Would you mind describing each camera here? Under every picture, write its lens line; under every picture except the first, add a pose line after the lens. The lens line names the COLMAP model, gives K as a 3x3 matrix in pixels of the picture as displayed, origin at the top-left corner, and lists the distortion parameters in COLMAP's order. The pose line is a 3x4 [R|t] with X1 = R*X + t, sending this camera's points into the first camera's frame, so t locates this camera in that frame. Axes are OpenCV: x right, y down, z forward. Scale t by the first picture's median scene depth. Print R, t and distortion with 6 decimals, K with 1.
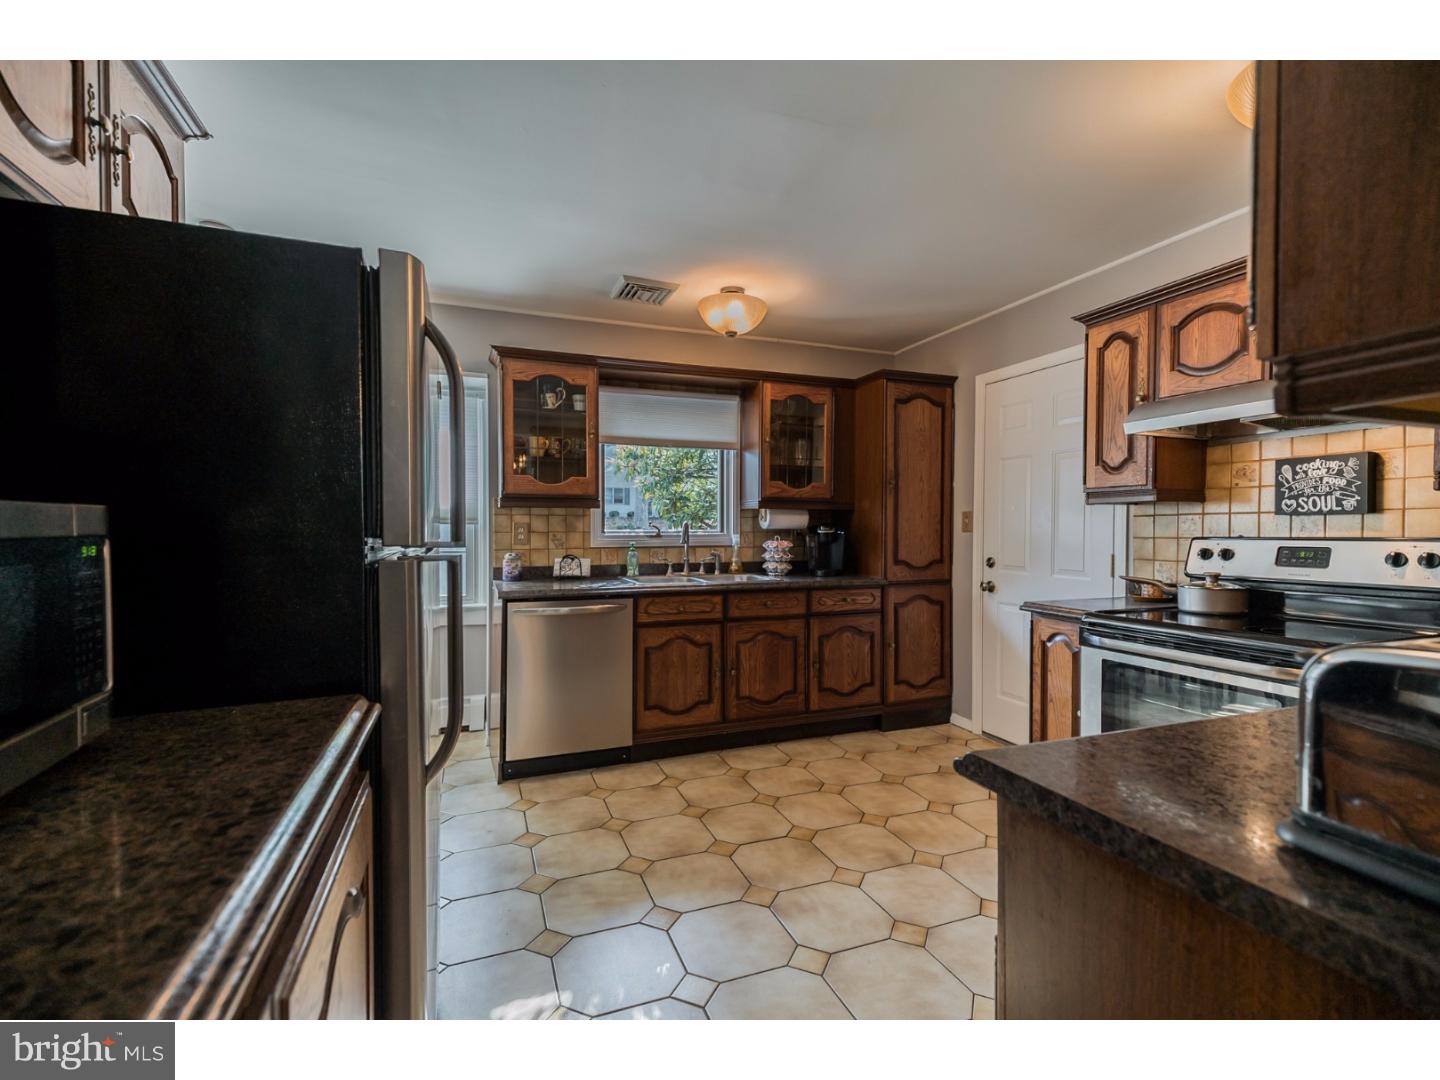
lens RADIAL K [[641.0, 0, 722.8], [0, 641.0, 538.5], [0, 0, 1]] dist [0.033659, -0.010826]
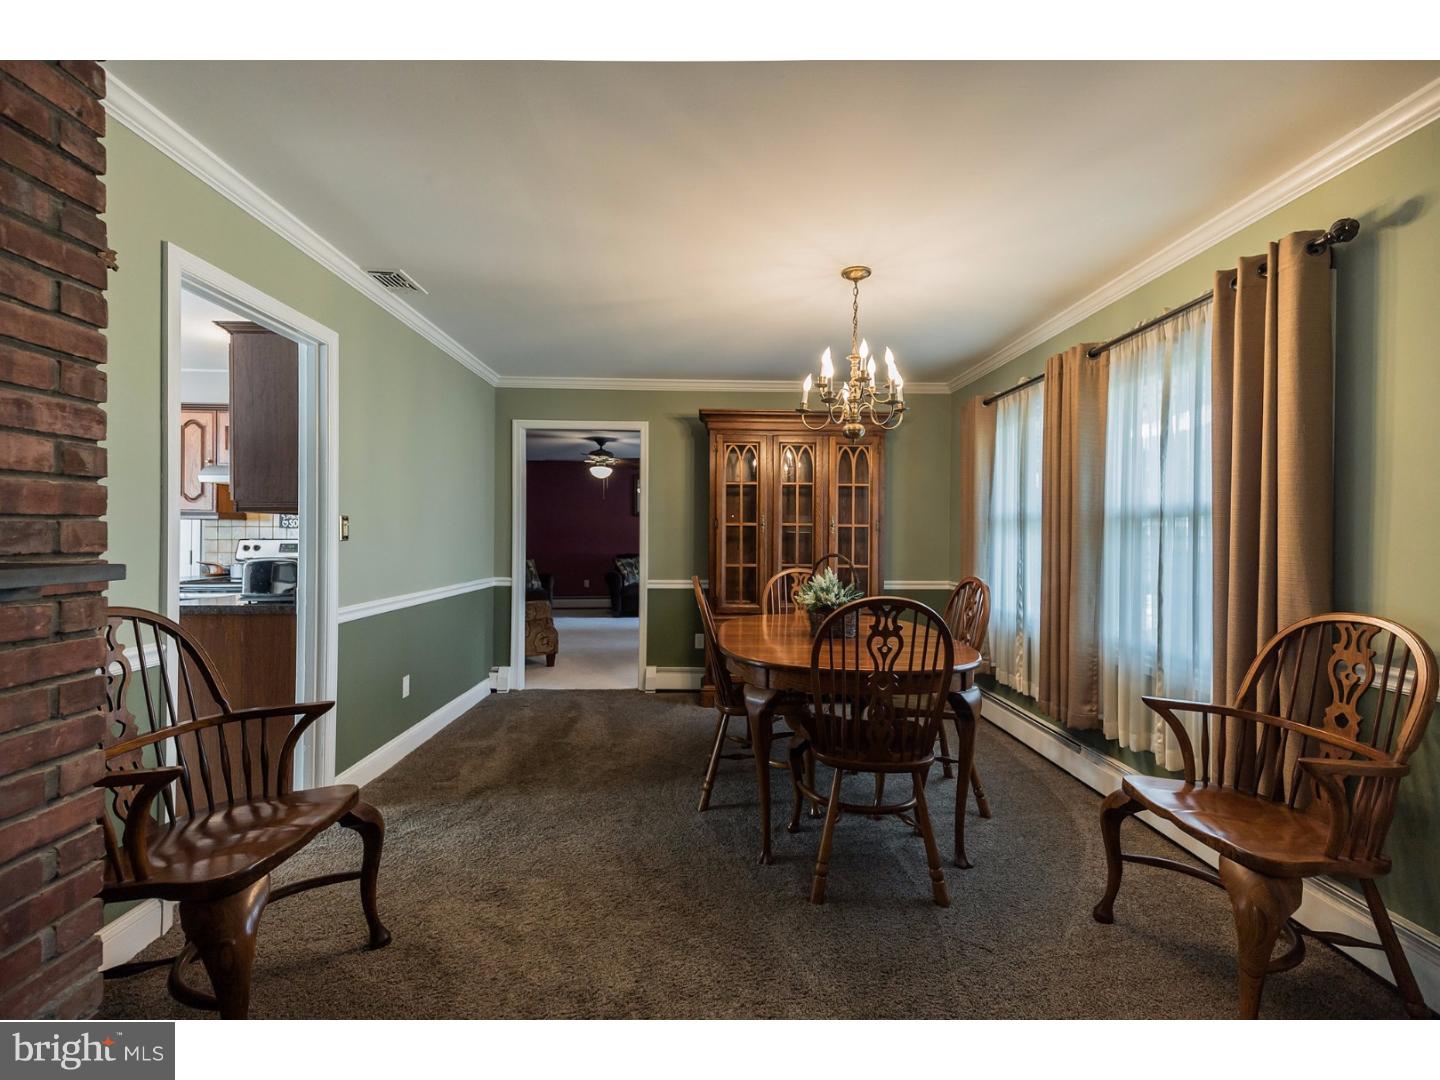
lens RADIAL K [[641.0, 0, 722.8], [0, 641.0, 538.5], [0, 0, 1]] dist [0.033659, -0.010826]
pose [[0.333466, 0.001914, 0.942760, -0.544449], [0.007912, 0.999957, -0.004829, 0.015834], [-0.942729, 0.009070, 0.333437, -0.881292]]
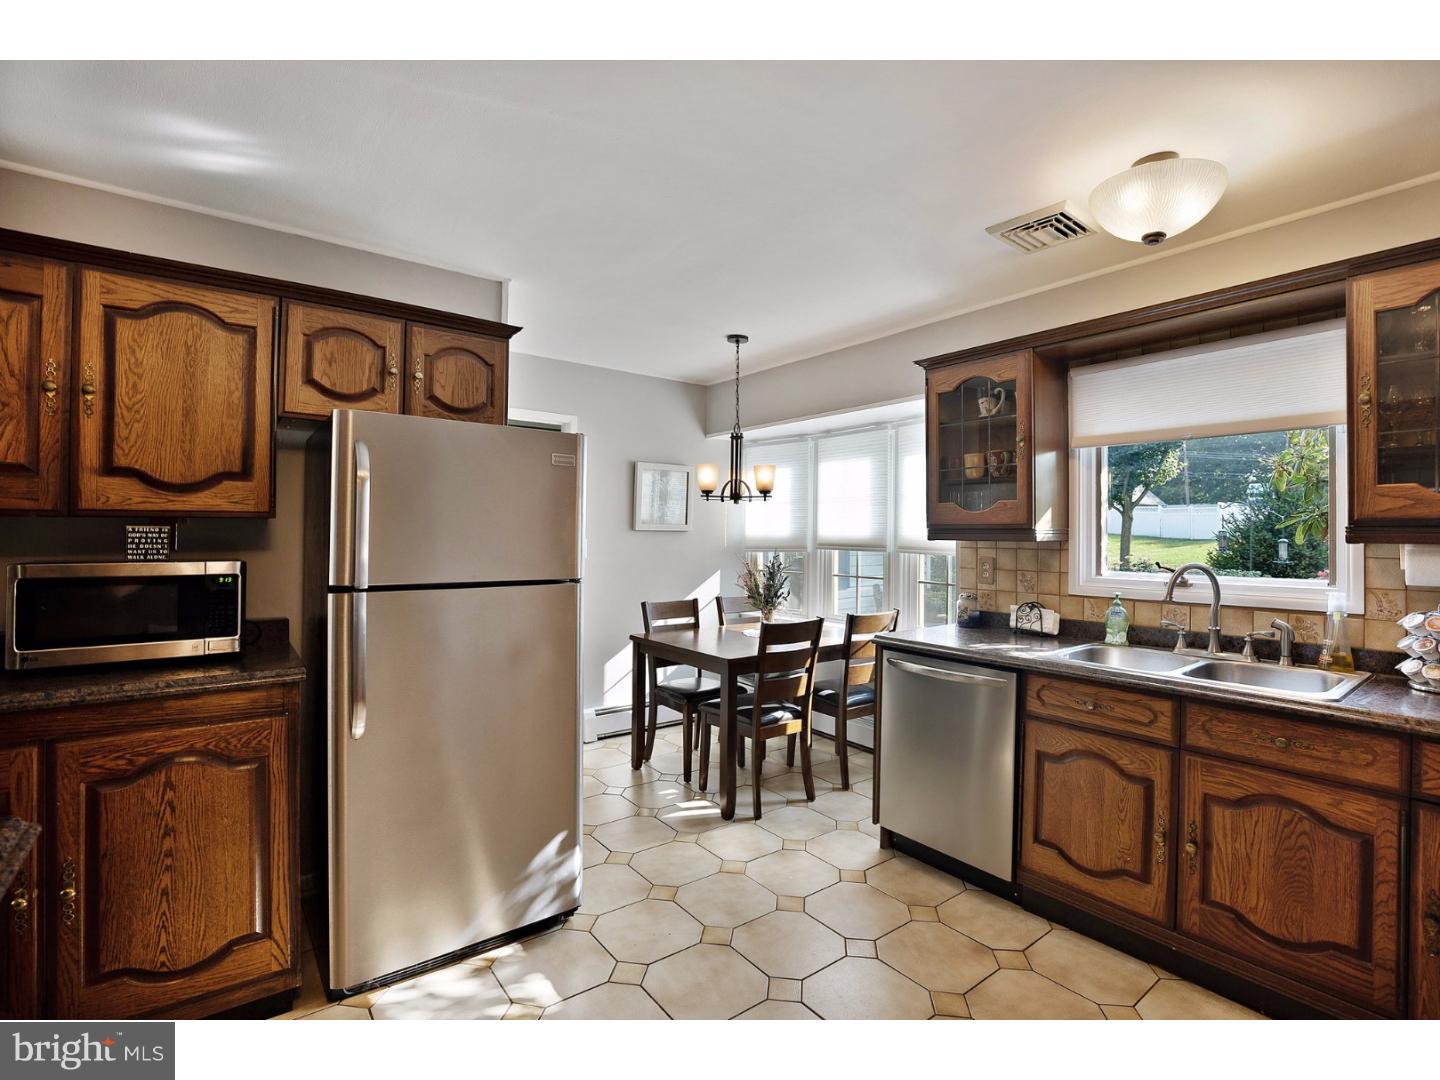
lens RADIAL K [[673.5, 0, 727.4], [0, 673.5, 529.2], [0, 0, 1]] dist [-0.035736, 0.000765]
pose [[0.279647, -0.004260, -0.960093, 0.567588], [-0.026746, 0.999568, -0.012226, -0.055966], [0.959730, 0.029097, 0.279412, 0.596143]]
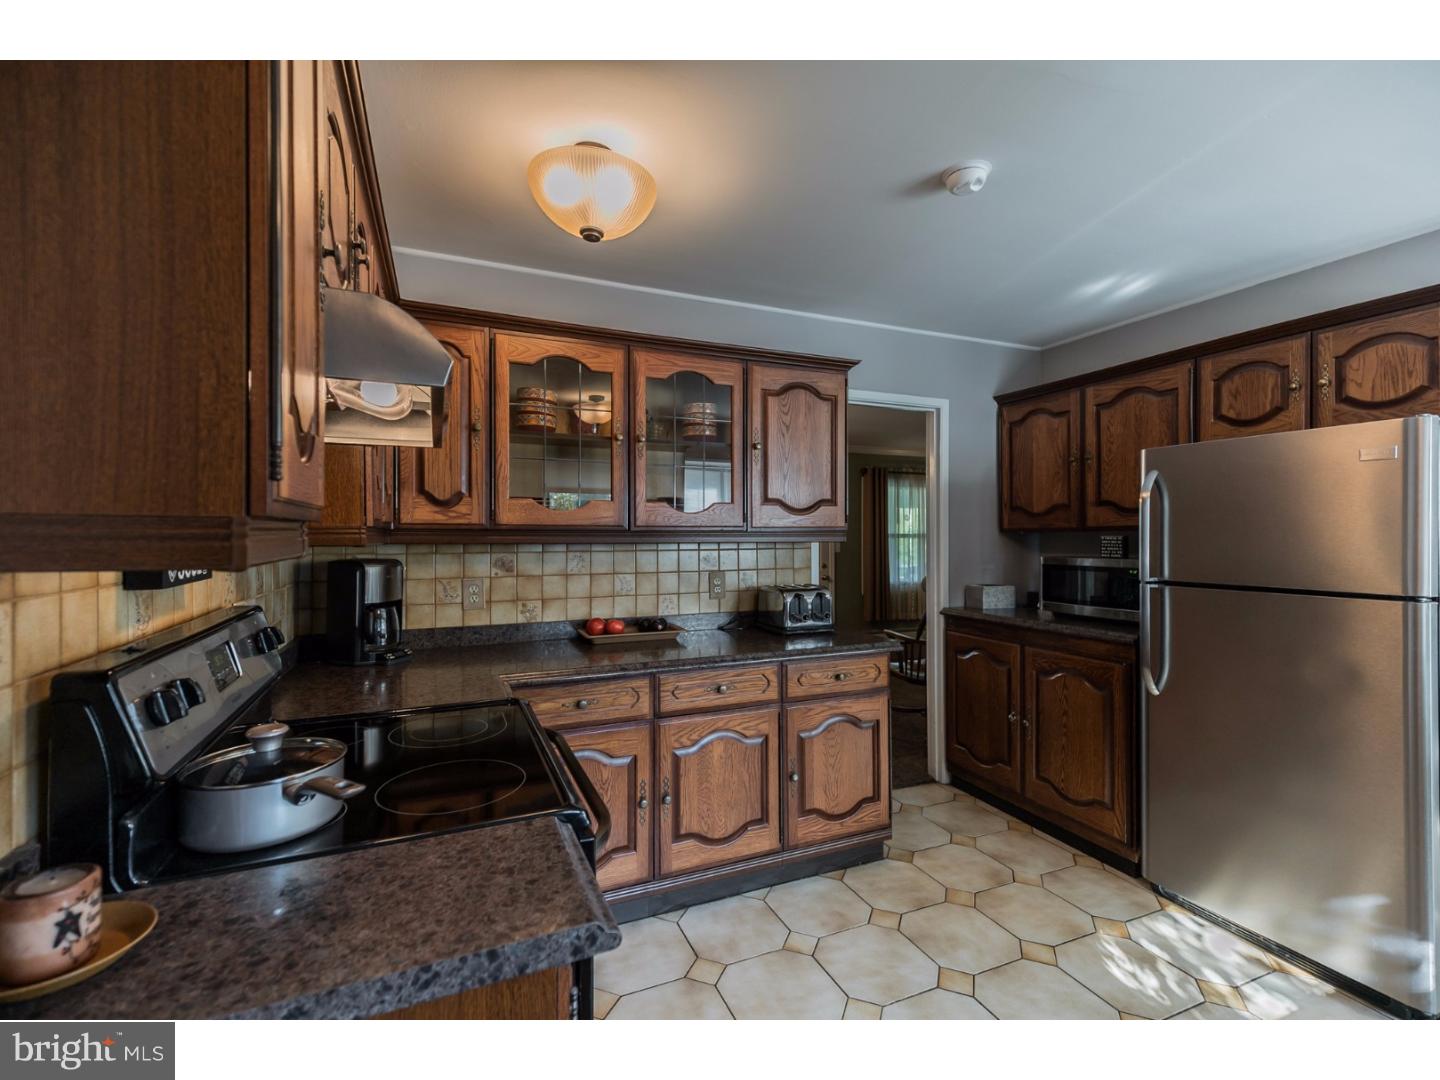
lens RADIAL K [[641.0, 0, 722.8], [0, 641.0, 538.5], [0, 0, 1]] dist [0.033659, -0.010826]
pose [[-0.999294, -0.000736, -0.037573, 0.429268], [-0.001589, 0.999742, 0.022665, -0.071263], [0.037547, 0.022709, -0.999037, 1.284005]]
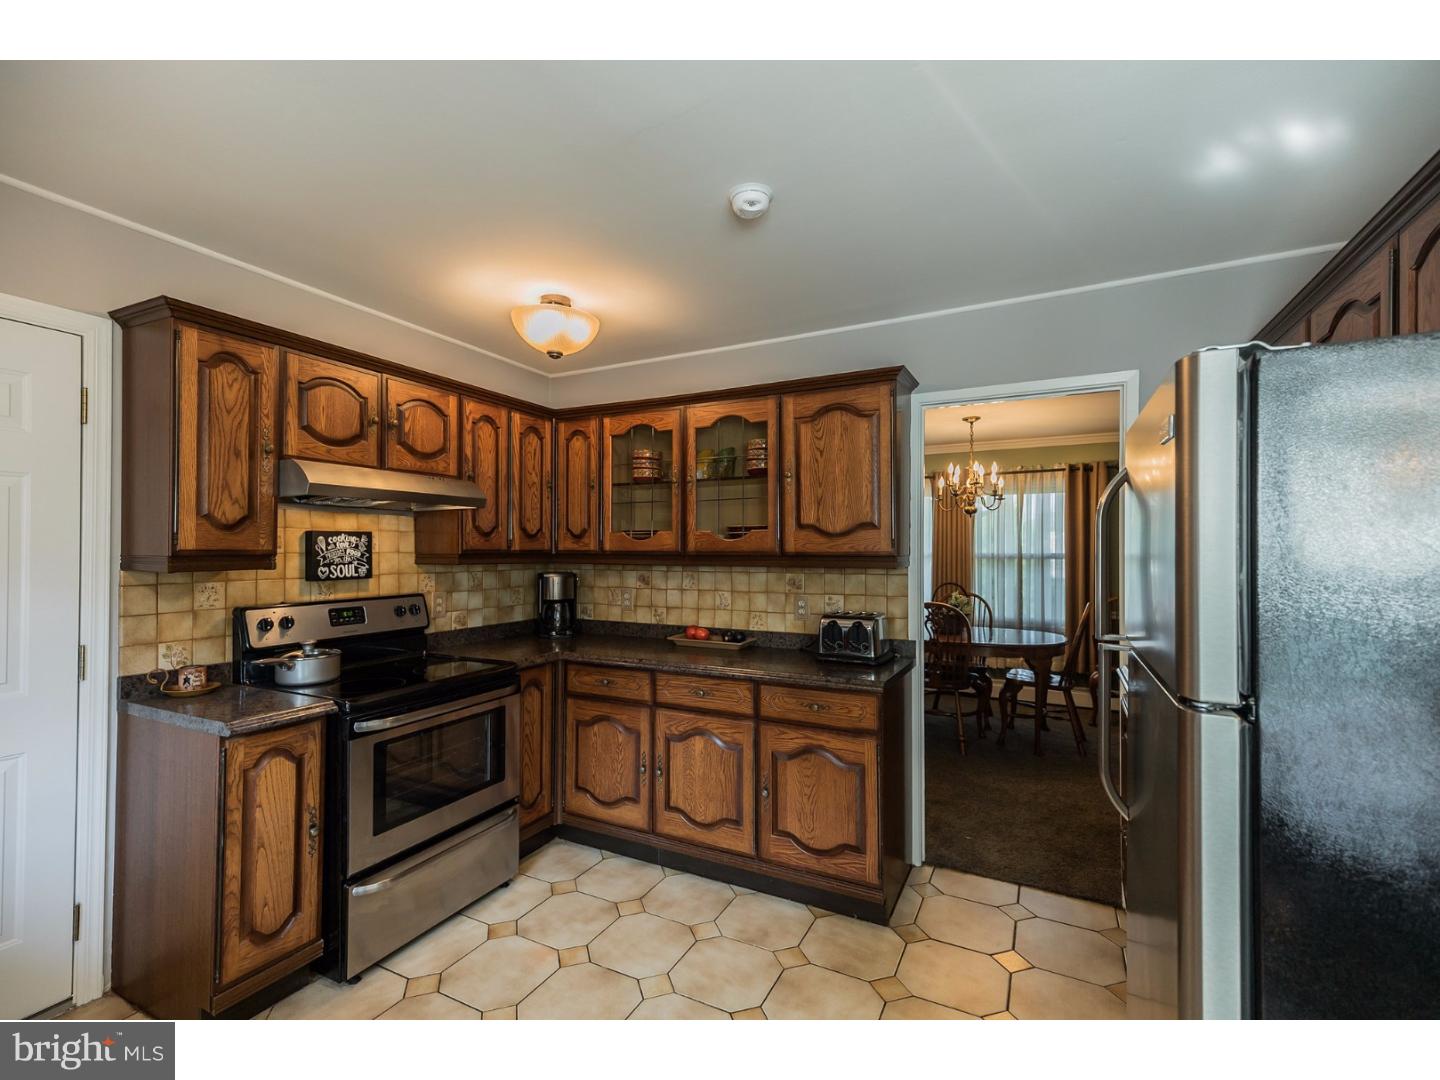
lens RADIAL K [[644.4, 0, 715.5], [0, 644.4, 545.9], [0, 0, 1]] dist [0.014534, -0.000161]
pose [[-0.657545, 0.004055, 0.753404, -0.363283], [0.009677, 0.999948, 0.003064, -0.081168], [-0.753353, 0.009305, -0.657551, 1.067155]]
